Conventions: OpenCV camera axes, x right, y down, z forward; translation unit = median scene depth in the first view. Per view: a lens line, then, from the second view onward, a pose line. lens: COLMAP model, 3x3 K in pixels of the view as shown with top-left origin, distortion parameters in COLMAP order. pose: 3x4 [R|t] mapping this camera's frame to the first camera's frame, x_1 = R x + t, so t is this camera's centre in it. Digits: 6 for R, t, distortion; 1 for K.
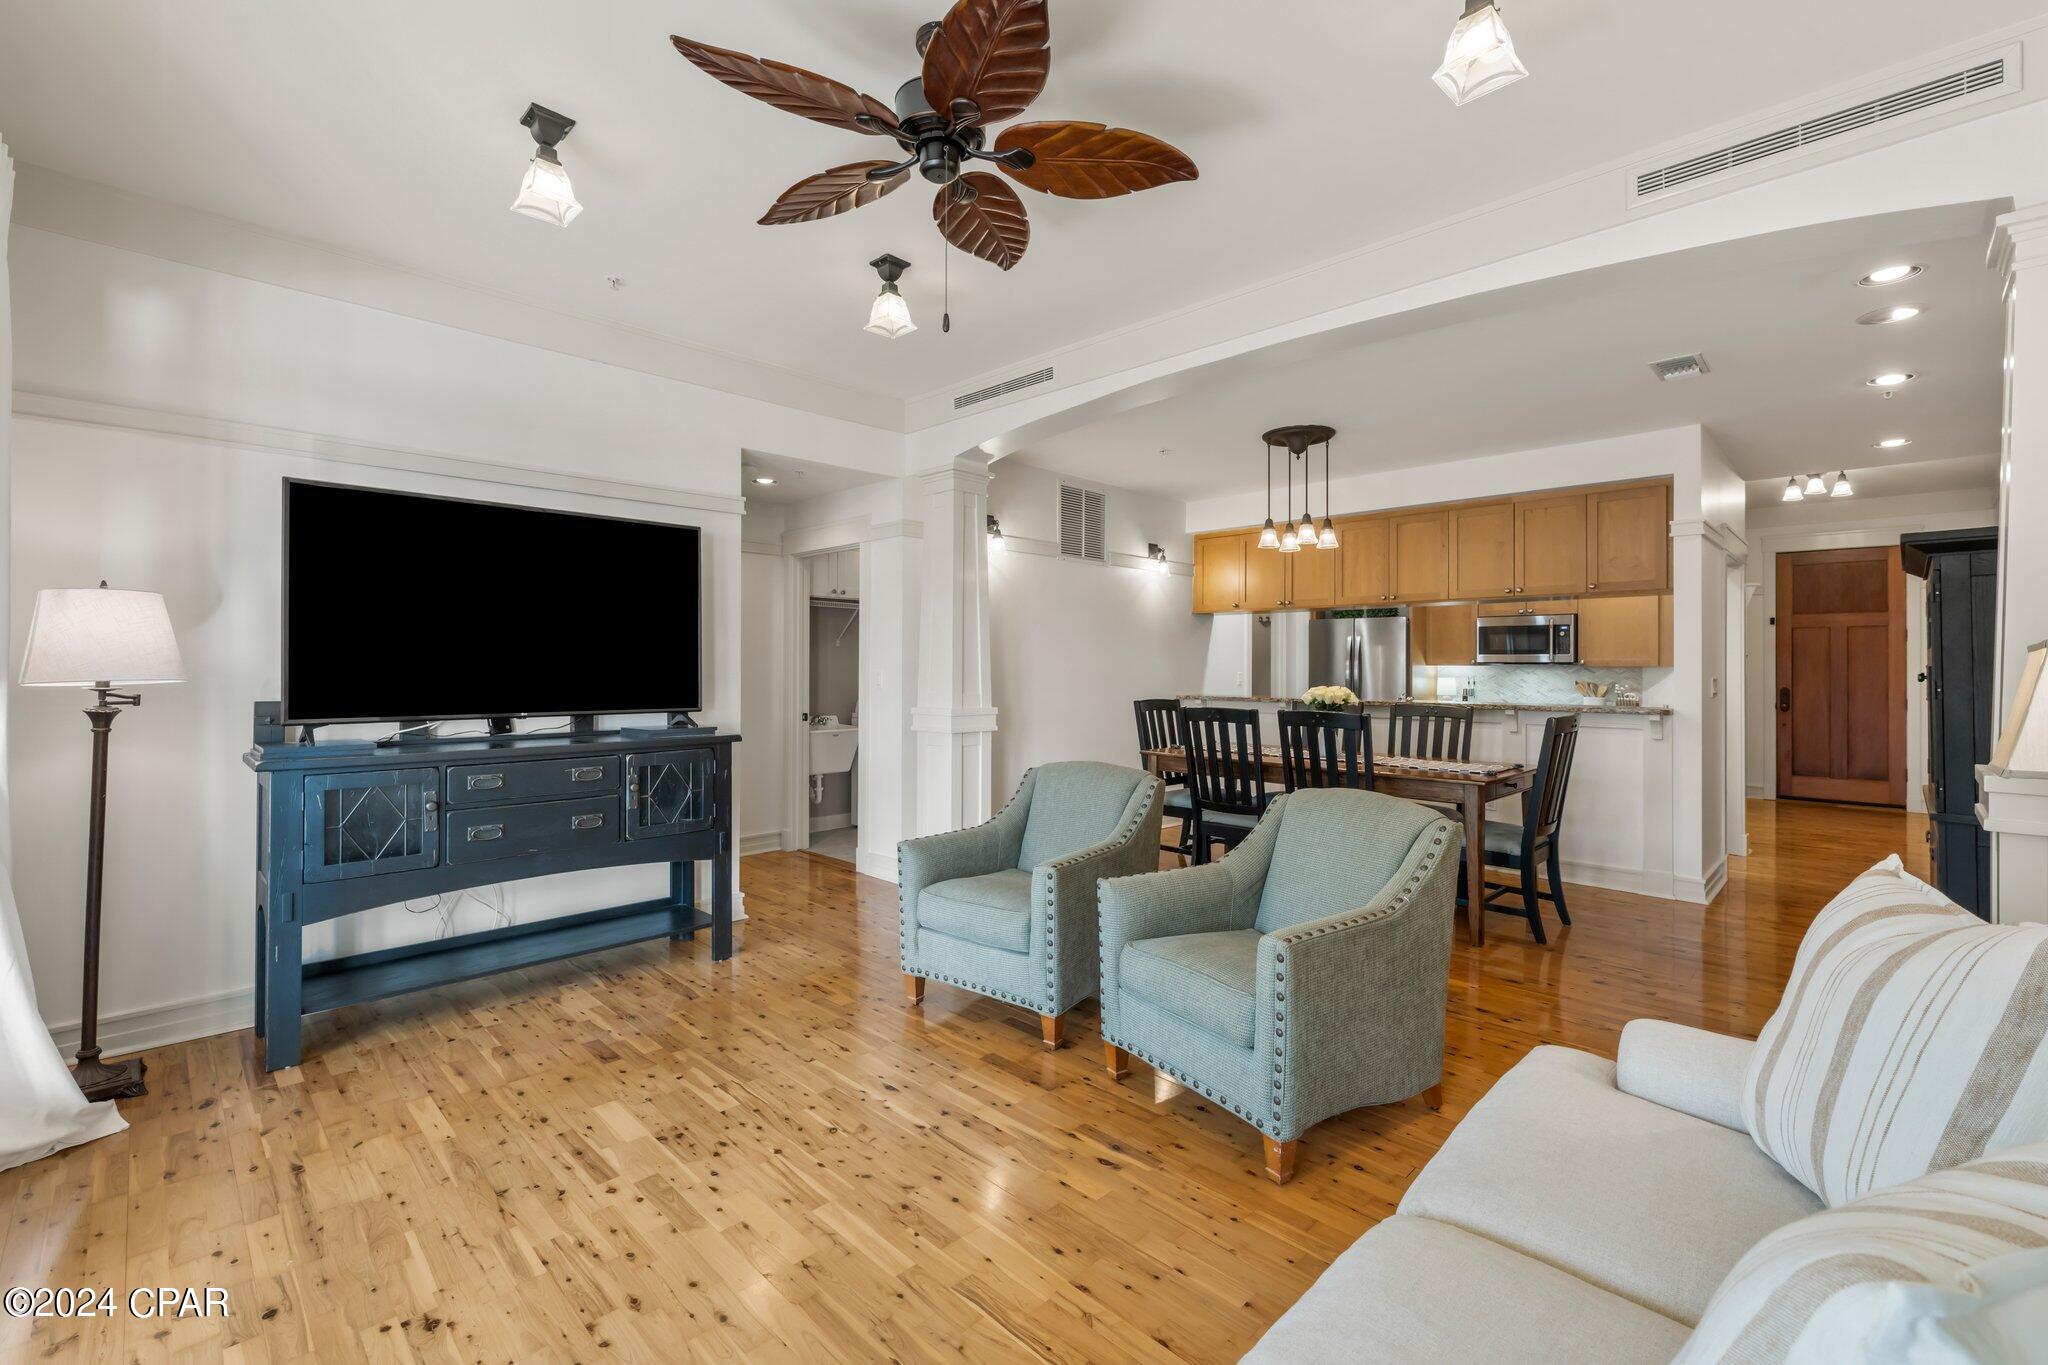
lens RADIAL K [[880.3, 0, 1029.0], [0, 880.3, 663.3], [0, 0, 1]] dist [-0.001094, 0.000050]
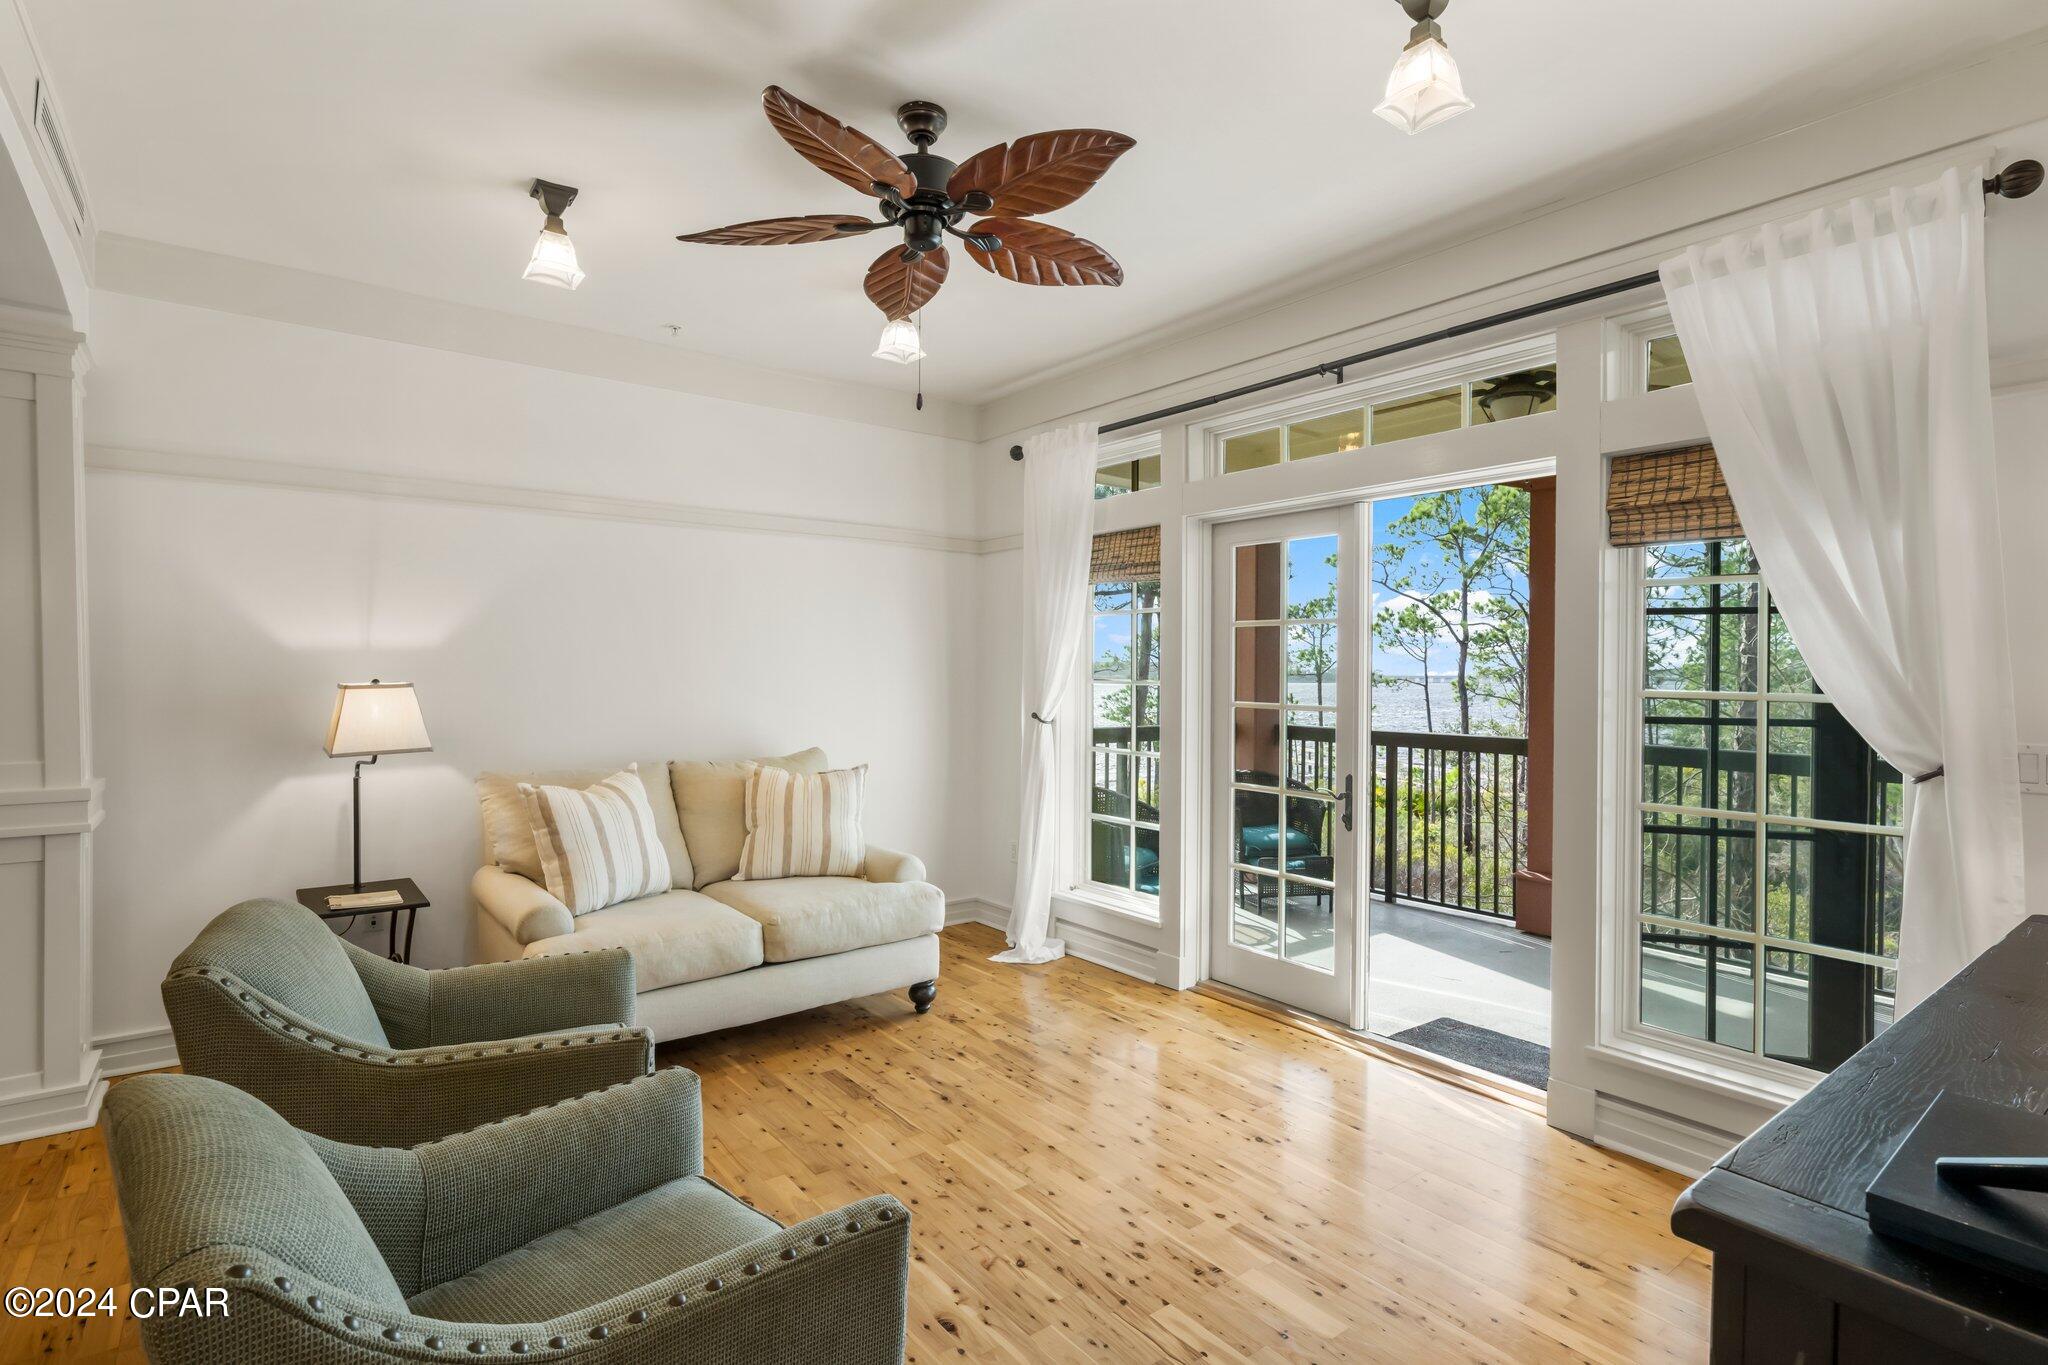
lens RADIAL K [[998.1, 0, 1025.5], [0, 998.1, 677.6], [0, 0, 1]] dist [0.000420, -0.000627]
pose [[-0.991023, -0.011506, 0.133197, -0.164305], [-0.010801, 0.999924, 0.006014, -0.020401], [-0.133256, 0.004522, -0.991071, 0.918378]]
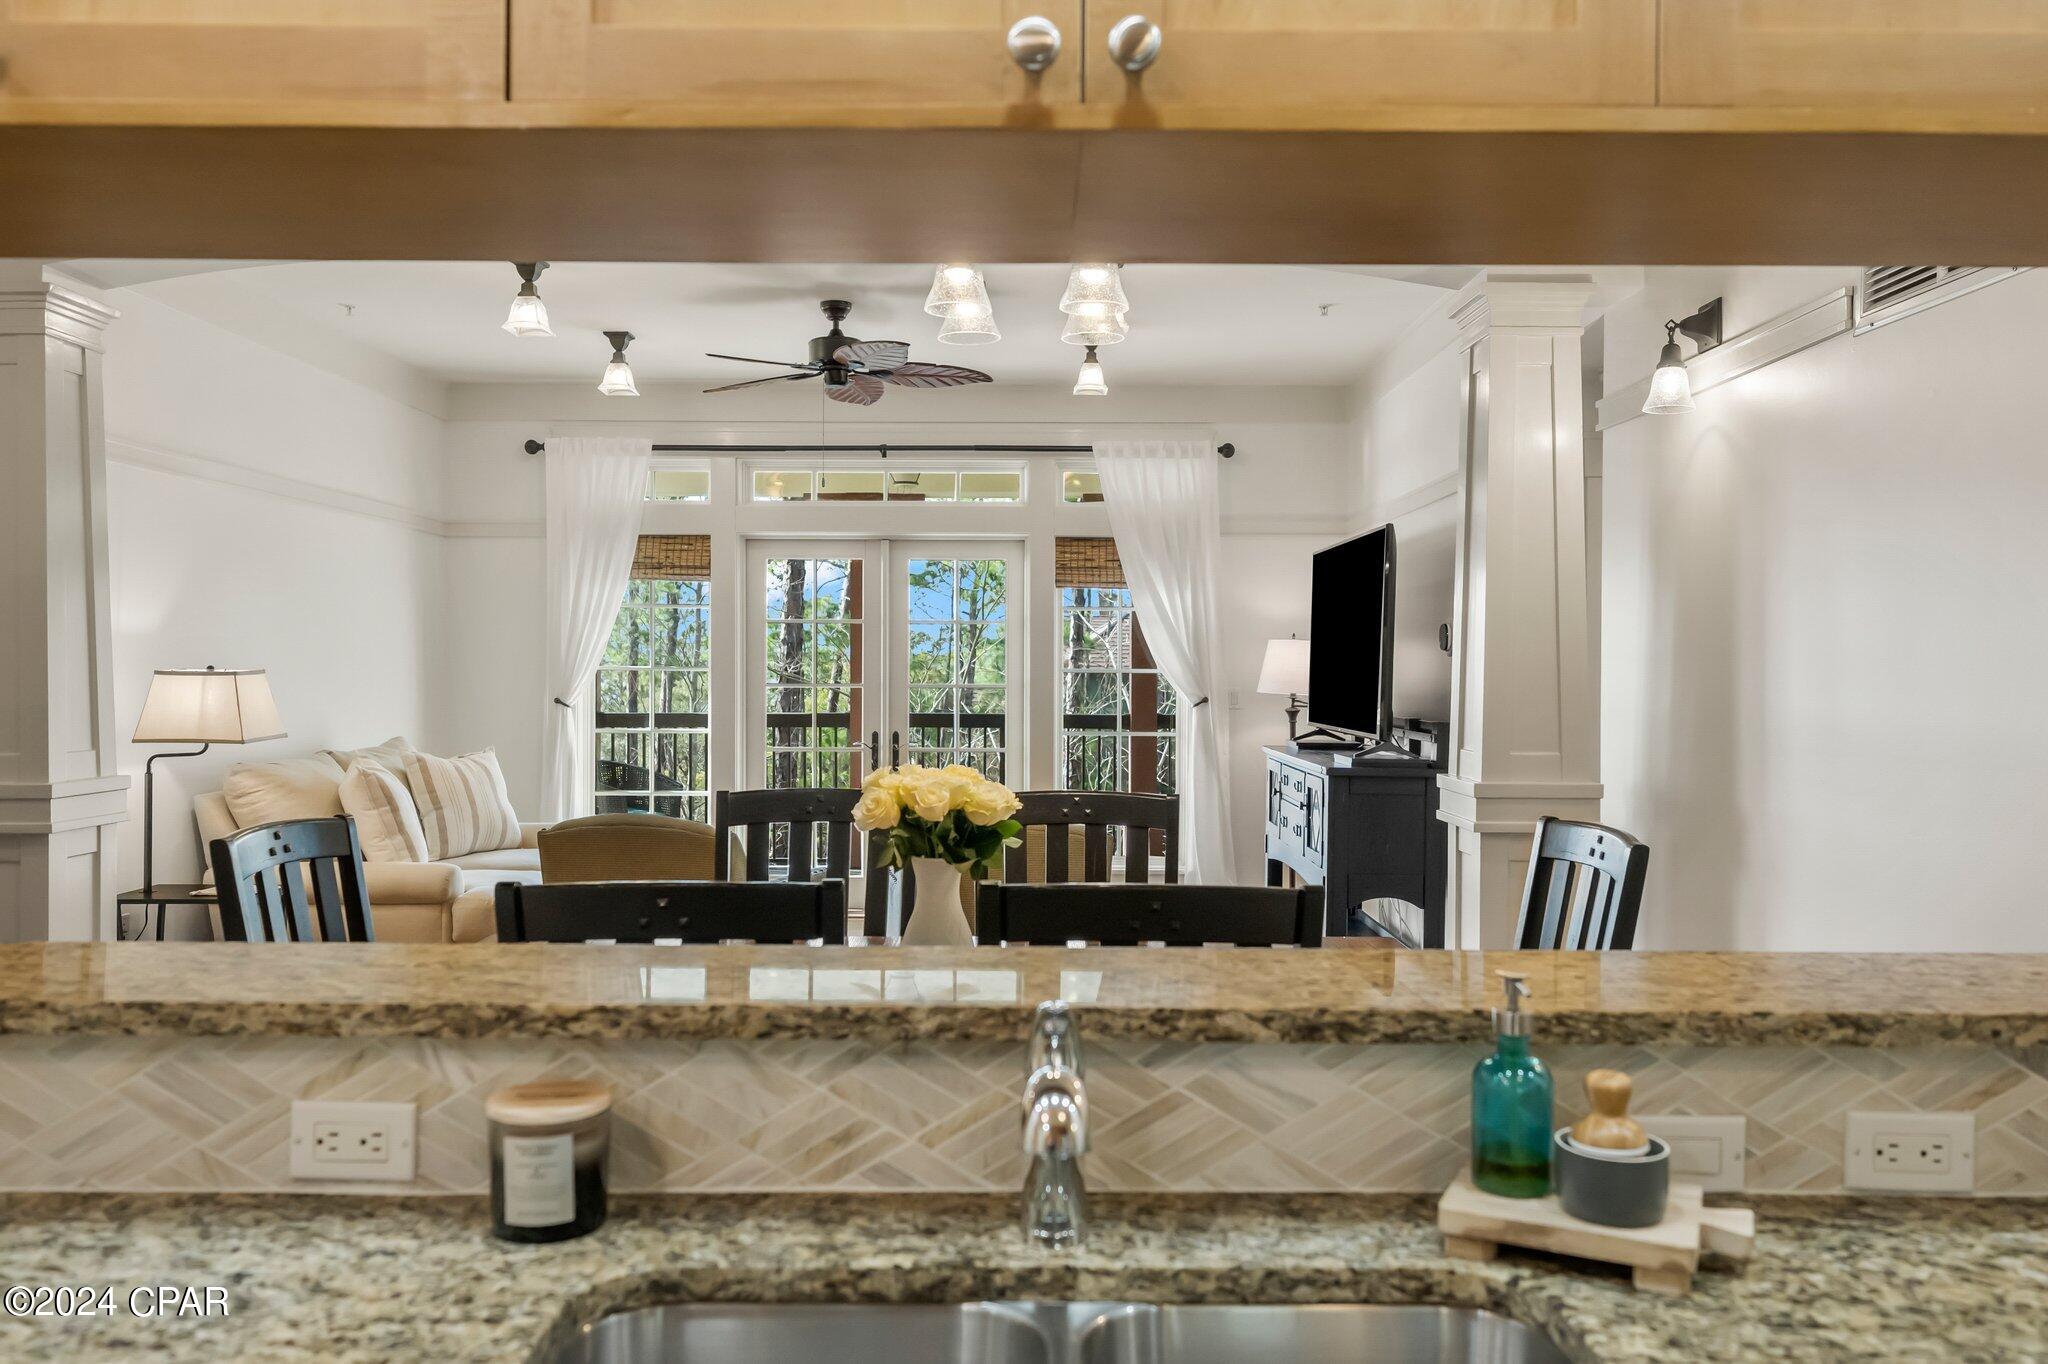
lens RADIAL K [[1496.2, 0, 1024.0], [0, 1496.2, 682.0], [0, 0, 1]] dist [0.001281, 0.000300]
pose [[-0.713564, 0.001464, -0.700588, 0.684205], [-0.003116, 0.999981, 0.005264, -0.006546], [0.700583, 0.005939, -0.713546, 1.378648]]
